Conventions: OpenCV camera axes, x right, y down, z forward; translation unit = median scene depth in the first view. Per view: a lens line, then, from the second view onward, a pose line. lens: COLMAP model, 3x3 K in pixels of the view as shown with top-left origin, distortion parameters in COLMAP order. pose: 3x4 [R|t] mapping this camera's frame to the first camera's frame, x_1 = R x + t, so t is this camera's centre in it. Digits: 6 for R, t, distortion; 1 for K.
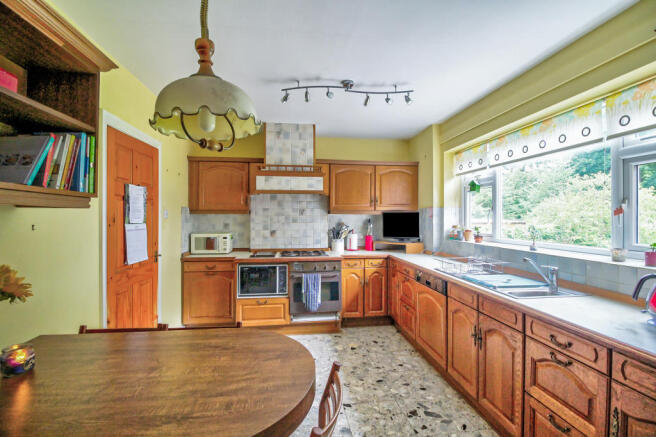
lens RADIAL K [[305.0, 0, 329.7], [0, 305.0, 216.0], [0, 0, 1]] dist [0.000042, 0.000002]
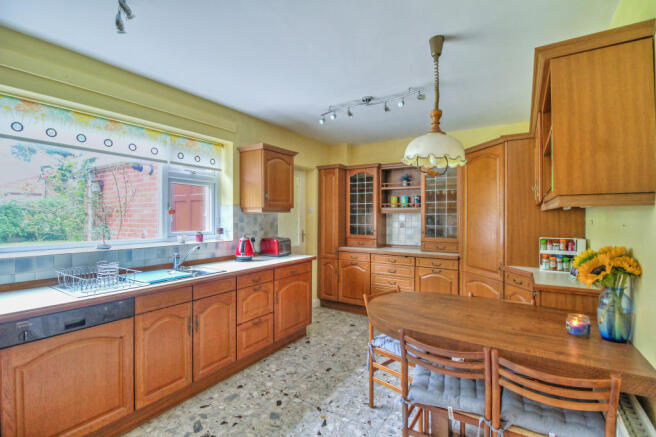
lens RADIAL K [[305.0, 0, 329.6], [0, 305.0, 220.6], [0, 0, 1]] dist [0.000042, 0.000002]
pose [[-0.761519, -0.009426, 0.648074, -0.595024], [-0.005132, 0.999951, 0.008513, 0.009920], [-0.648122, 0.003156, -0.761530, 1.507375]]
